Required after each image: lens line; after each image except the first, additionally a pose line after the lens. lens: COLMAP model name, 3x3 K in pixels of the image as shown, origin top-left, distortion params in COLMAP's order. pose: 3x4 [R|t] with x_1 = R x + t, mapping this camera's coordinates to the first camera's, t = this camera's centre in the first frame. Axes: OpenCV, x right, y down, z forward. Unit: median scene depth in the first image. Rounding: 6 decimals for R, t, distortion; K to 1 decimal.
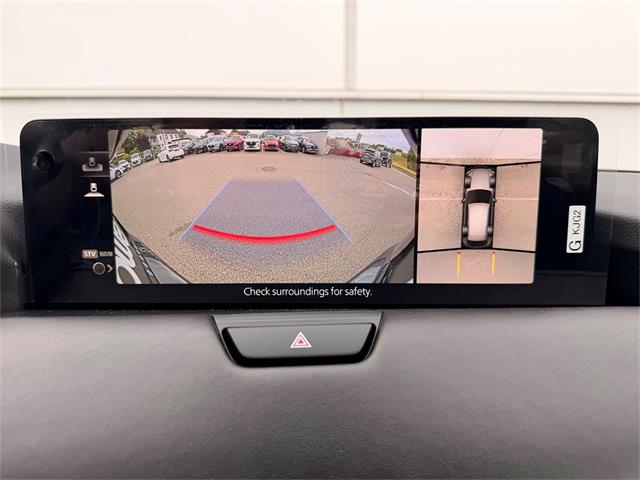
lens RADIAL K [[447.5, 0, 320.0], [0, 447.5, 240.0], [0, 0, 1]] dist [-0.008073, -0.007892]
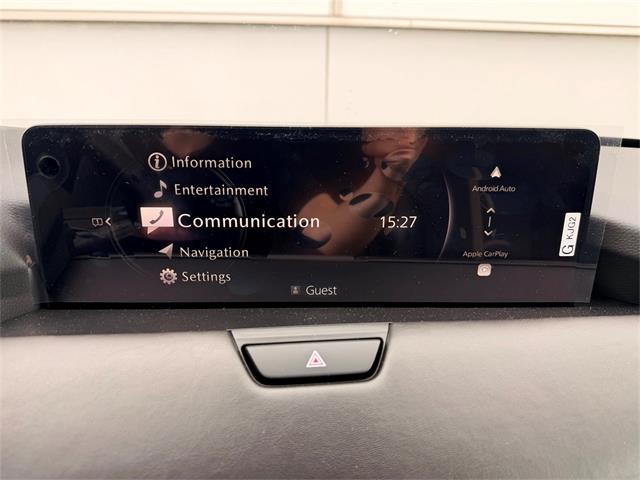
lens RADIAL K [[447.5, 0, 320.0], [0, 447.5, 240.0], [0, 0, 1]] dist [-0.008073, -0.007892]
pose [[0.999334, 0.003884, 0.036288, -0.069607], [-0.008888, 0.990285, 0.138770, -0.200101], [-0.035397, -0.139000, 0.989660, -0.028513]]
